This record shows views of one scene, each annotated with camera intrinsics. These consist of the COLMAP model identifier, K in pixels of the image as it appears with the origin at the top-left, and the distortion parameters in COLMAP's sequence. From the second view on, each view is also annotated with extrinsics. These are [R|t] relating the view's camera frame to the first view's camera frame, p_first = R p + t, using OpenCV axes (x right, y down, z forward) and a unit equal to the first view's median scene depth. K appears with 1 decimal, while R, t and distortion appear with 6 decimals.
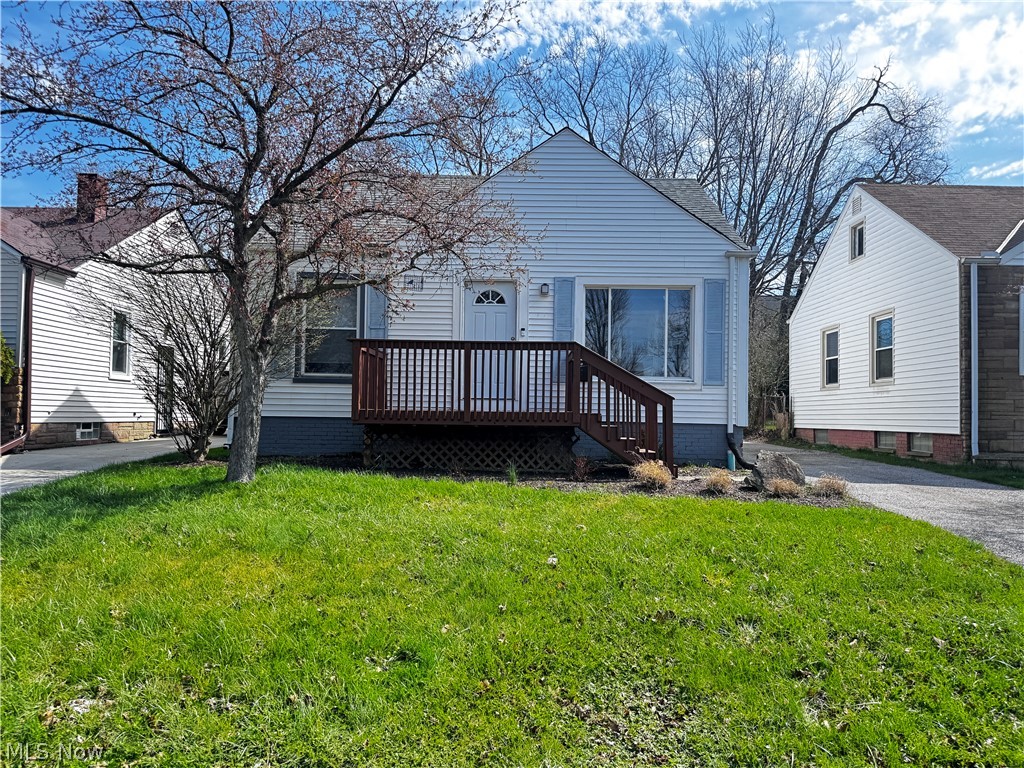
lens RADIAL K [[719.6, 0, 511.1], [0, 719.6, 387.5], [0, 0, 1]] dist [0.007842, -0.000120]
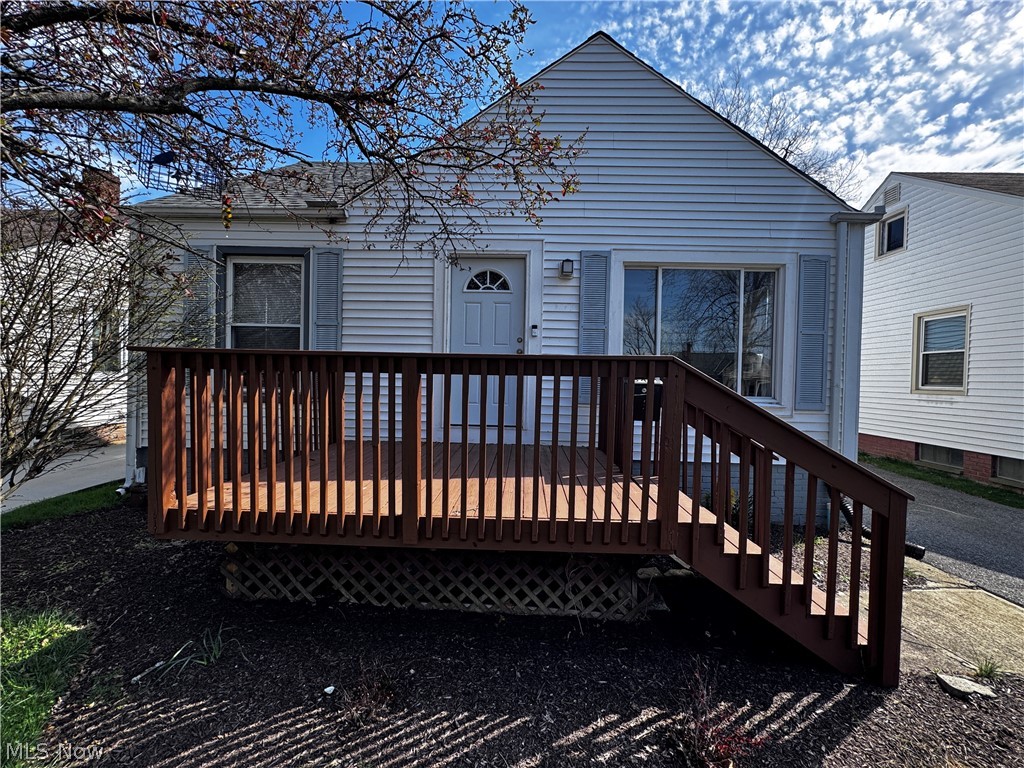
lens RADIAL K [[409.2, 0, 513.7], [0, 409.2, 386.8], [0, 0, 1]] dist [-0.014852, 0.000038]
pose [[0.999860, 0.006286, -0.015482, 0.002807], [-0.005319, 0.998077, 0.061751, -0.047506], [0.015840, -0.061660, 0.997971, 0.603954]]
